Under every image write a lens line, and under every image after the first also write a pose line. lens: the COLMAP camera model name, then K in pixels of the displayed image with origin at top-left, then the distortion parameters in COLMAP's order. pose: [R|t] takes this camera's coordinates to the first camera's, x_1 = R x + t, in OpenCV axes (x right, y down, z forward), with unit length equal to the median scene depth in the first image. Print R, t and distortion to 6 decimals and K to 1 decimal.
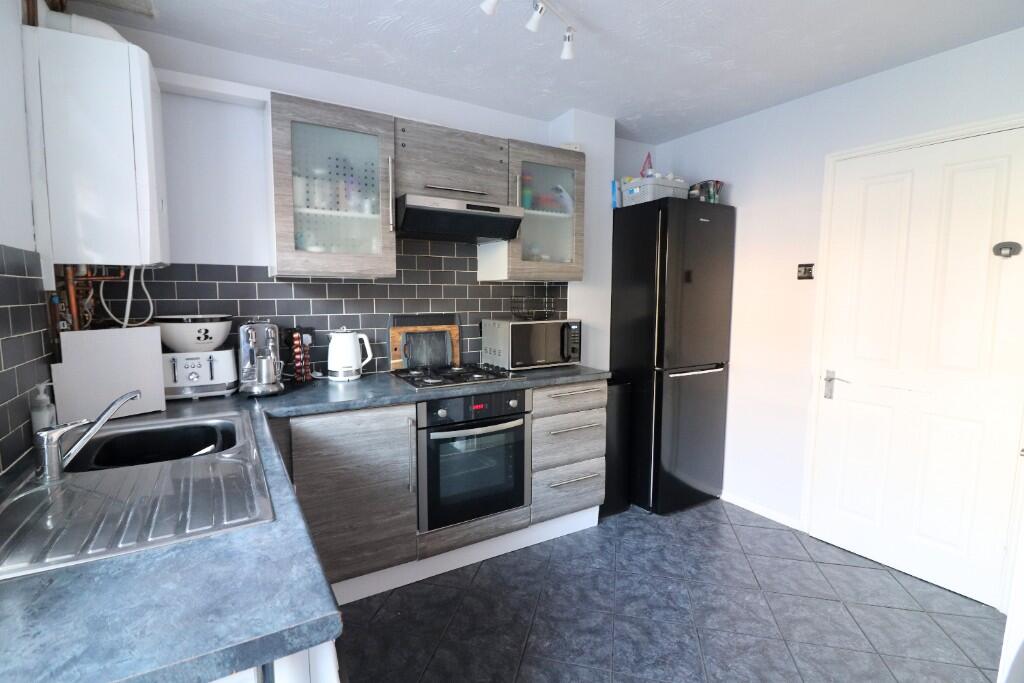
lens RADIAL K [[477.1, 0, 506.7], [0, 477.1, 336.8], [0, 0, 1]] dist [0.001624, -0.015441]
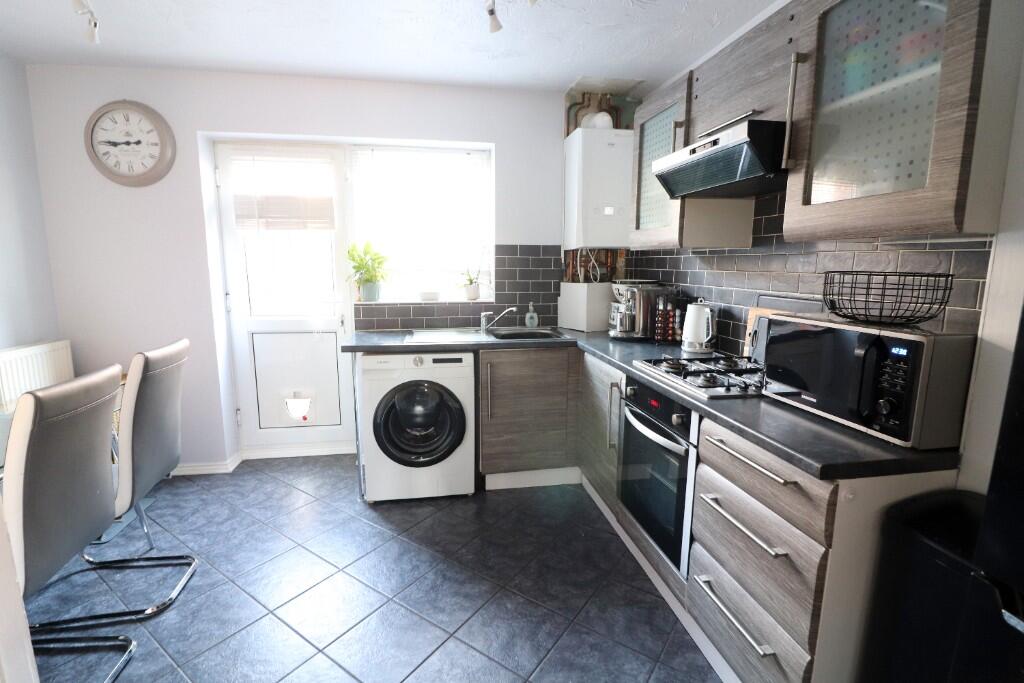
lens RADIAL K [[477.1, 0, 506.7], [0, 477.1, 336.8], [0, 0, 1]] dist [0.001624, -0.015441]
pose [[-0.363639, 0.136644, -0.921463, 1.047695], [-0.093692, 0.978802, 0.182120, -0.122806], [0.926816, 0.152560, -0.343129, 1.381211]]
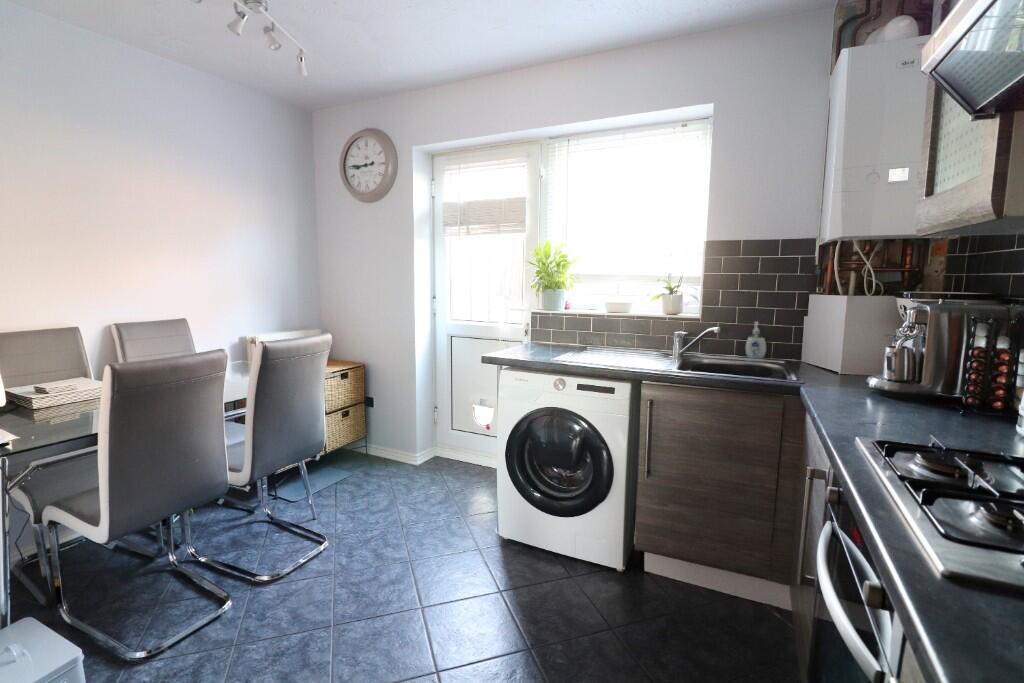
lens RADIAL K [[477.1, 0, 506.7], [0, 477.1, 336.8], [0, 0, 1]] dist [0.001624, -0.015441]
pose [[-0.848293, 0.054924, -0.526671, 0.515923], [-0.061038, 0.977834, 0.200286, -0.101223], [0.525997, 0.202048, -0.826137, 1.530474]]
